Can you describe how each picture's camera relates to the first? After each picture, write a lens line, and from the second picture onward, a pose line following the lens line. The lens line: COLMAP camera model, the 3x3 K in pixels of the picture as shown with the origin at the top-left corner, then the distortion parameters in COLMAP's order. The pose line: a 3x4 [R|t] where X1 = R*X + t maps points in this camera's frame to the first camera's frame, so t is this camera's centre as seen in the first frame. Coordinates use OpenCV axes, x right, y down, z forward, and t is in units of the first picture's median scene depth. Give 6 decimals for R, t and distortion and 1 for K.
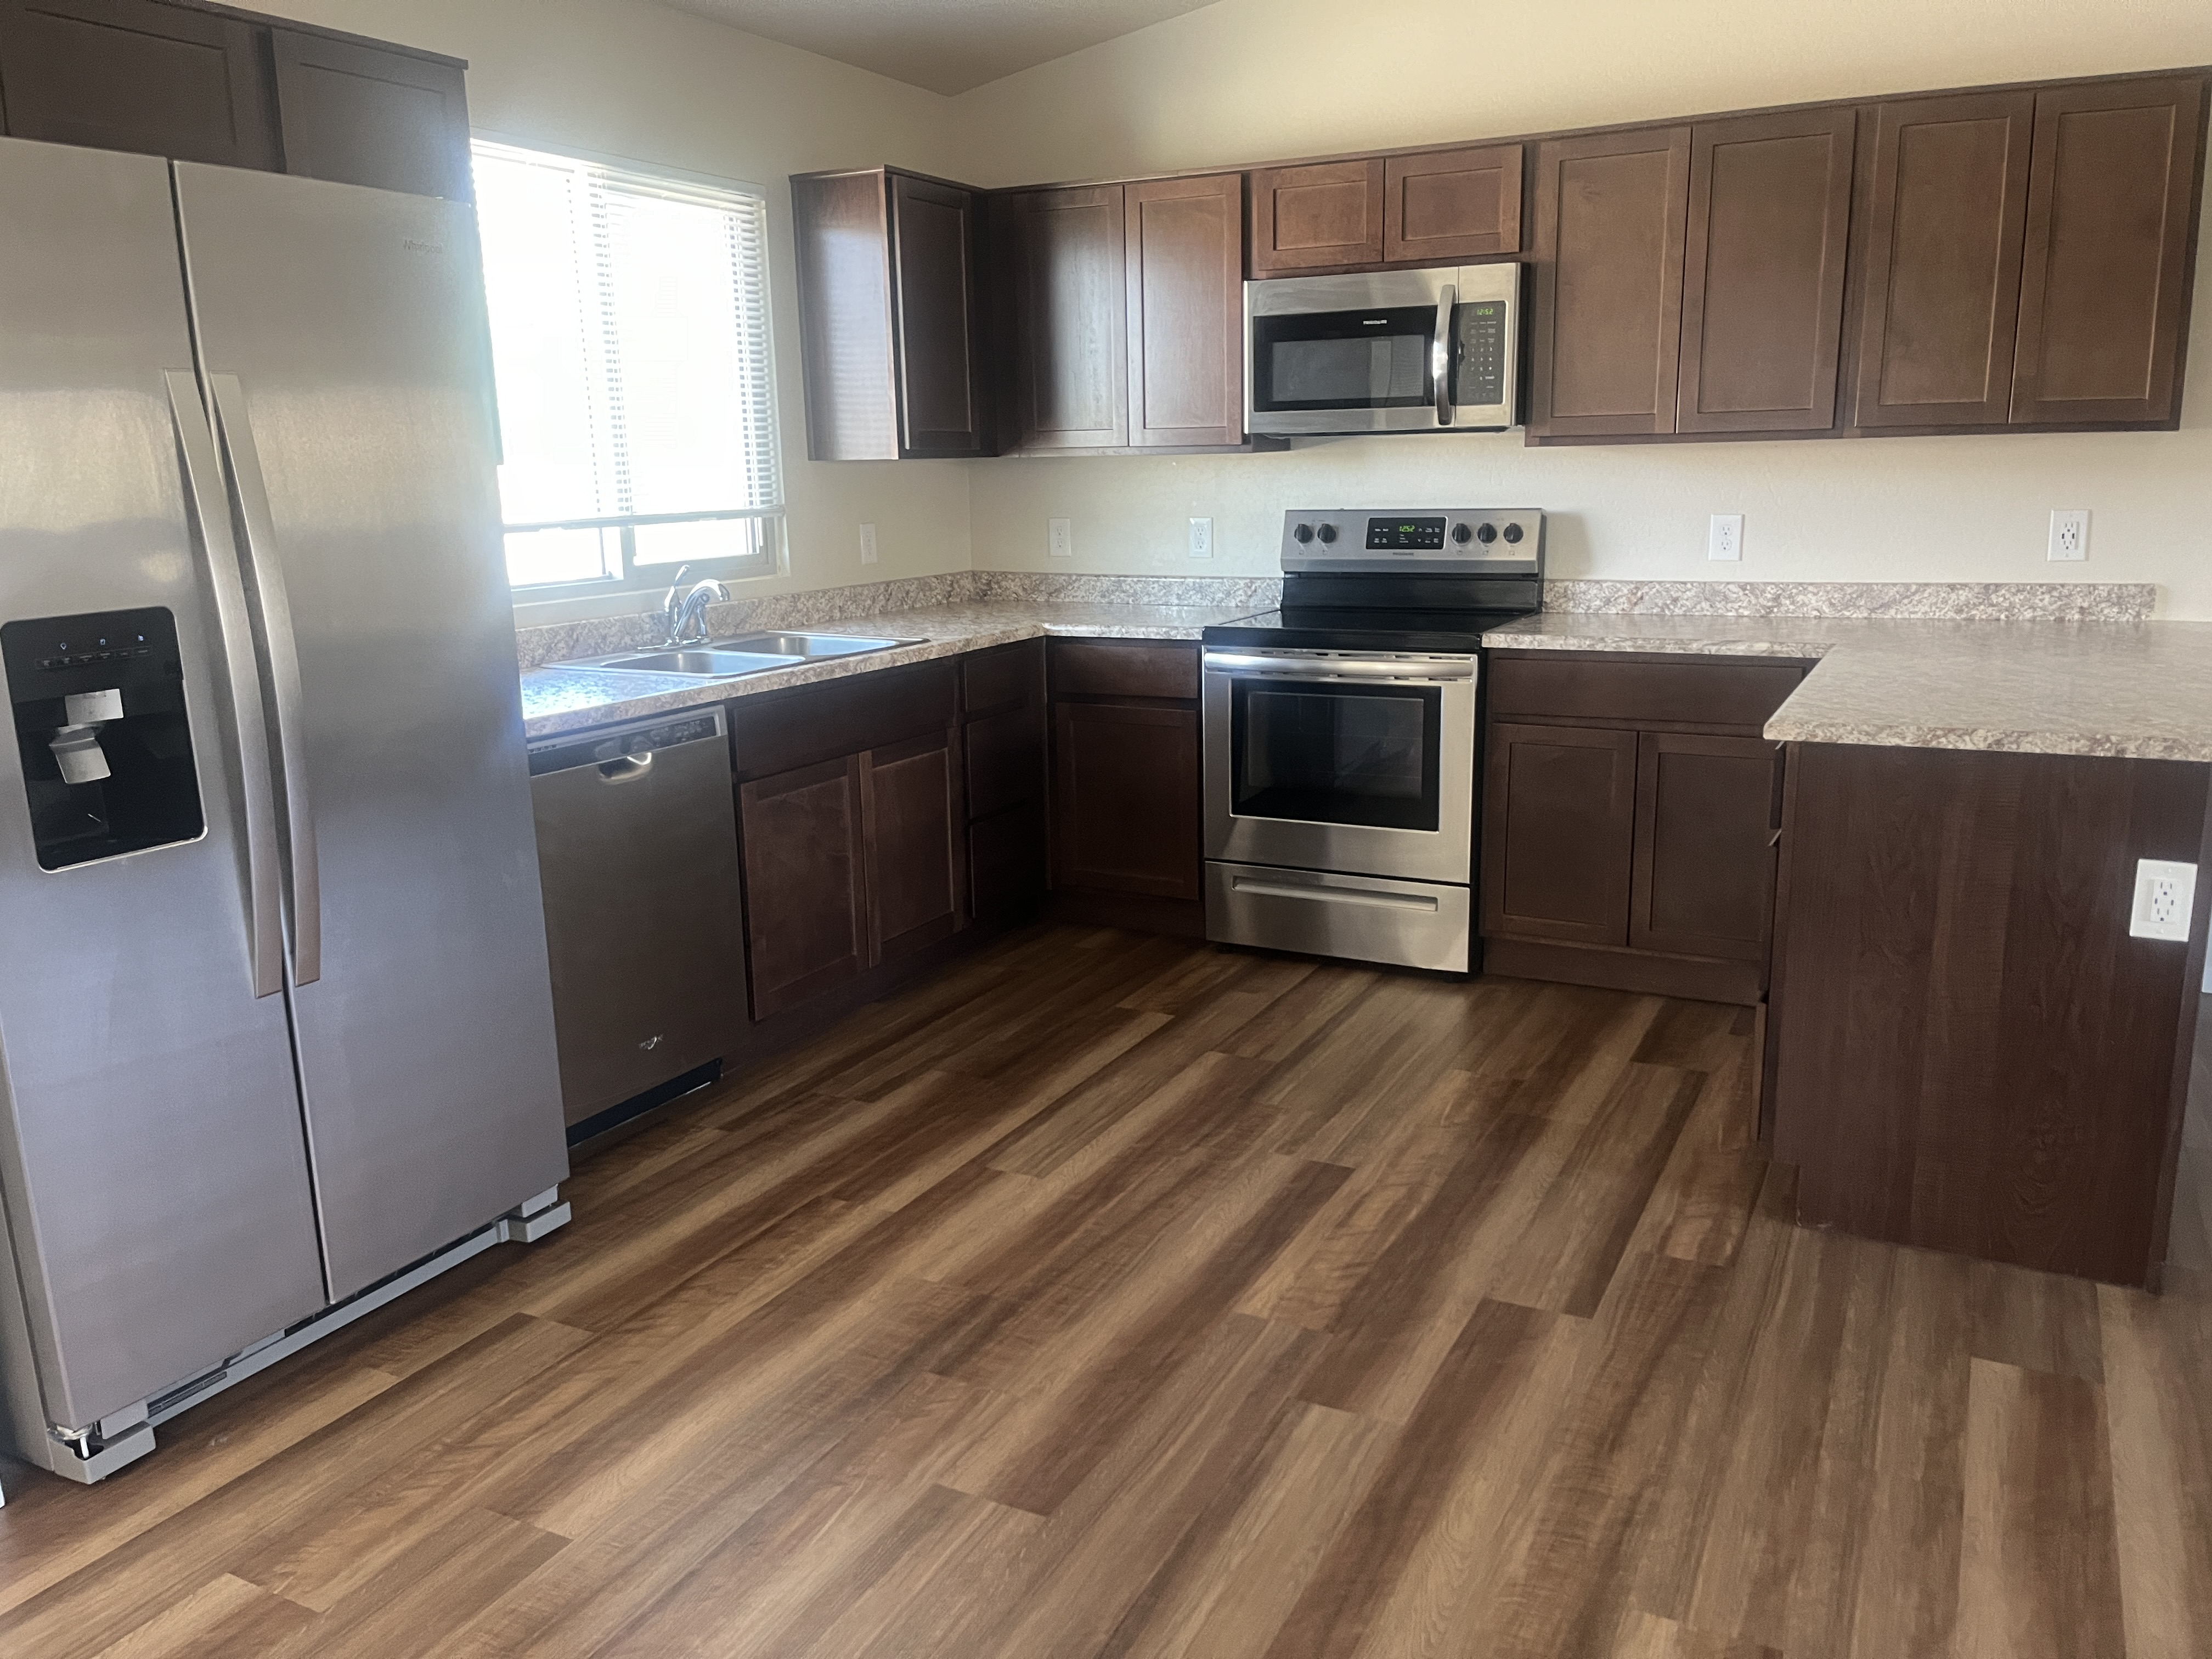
lens RADIAL K [[1660.7, 0, 1109.9], [0, 1660.7, 837.2], [0, 0, 1]] dist [0.042983, -0.001457]
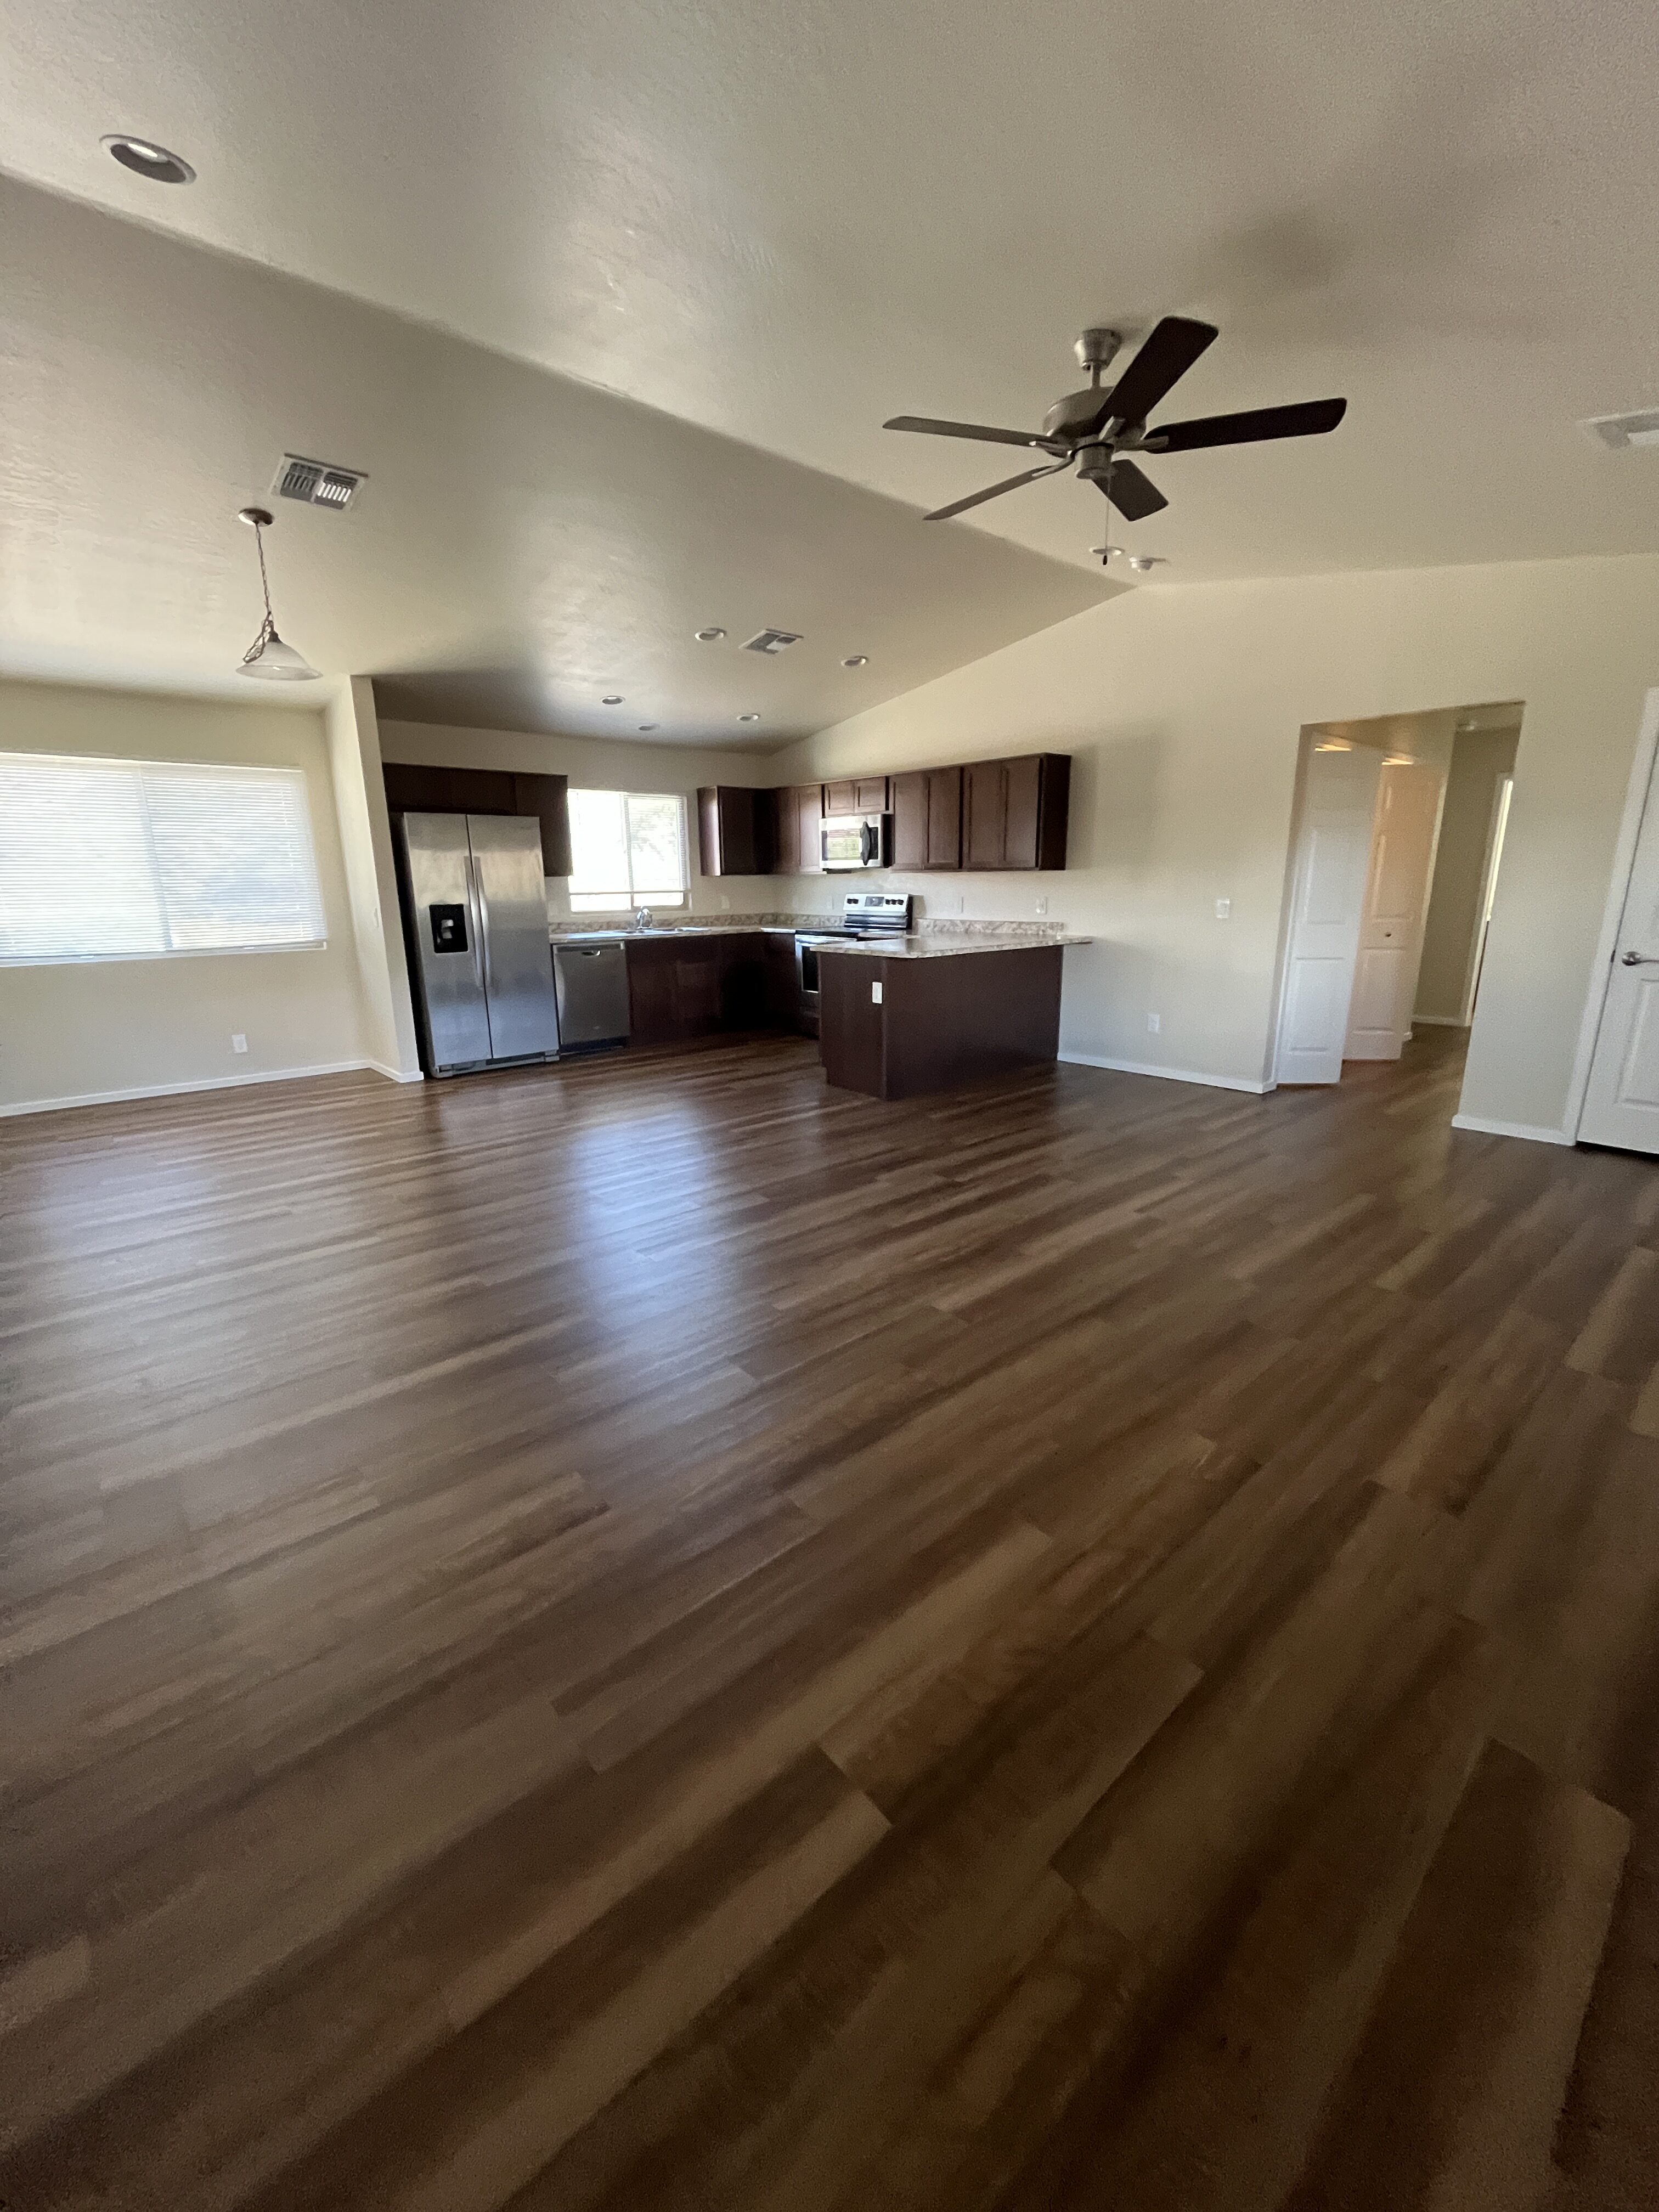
lens RADIAL K [[898.8, 0, 829.4], [0, 898.8, 1105.4], [0, 0, 1]] dist [-0.001062, 0.001234]
pose [[0.931335, 0.098363, -0.350629, 0.795638], [-0.089281, 0.995120, 0.042018, 0.136631], [0.353051, -0.007828, 0.935571, -0.611818]]
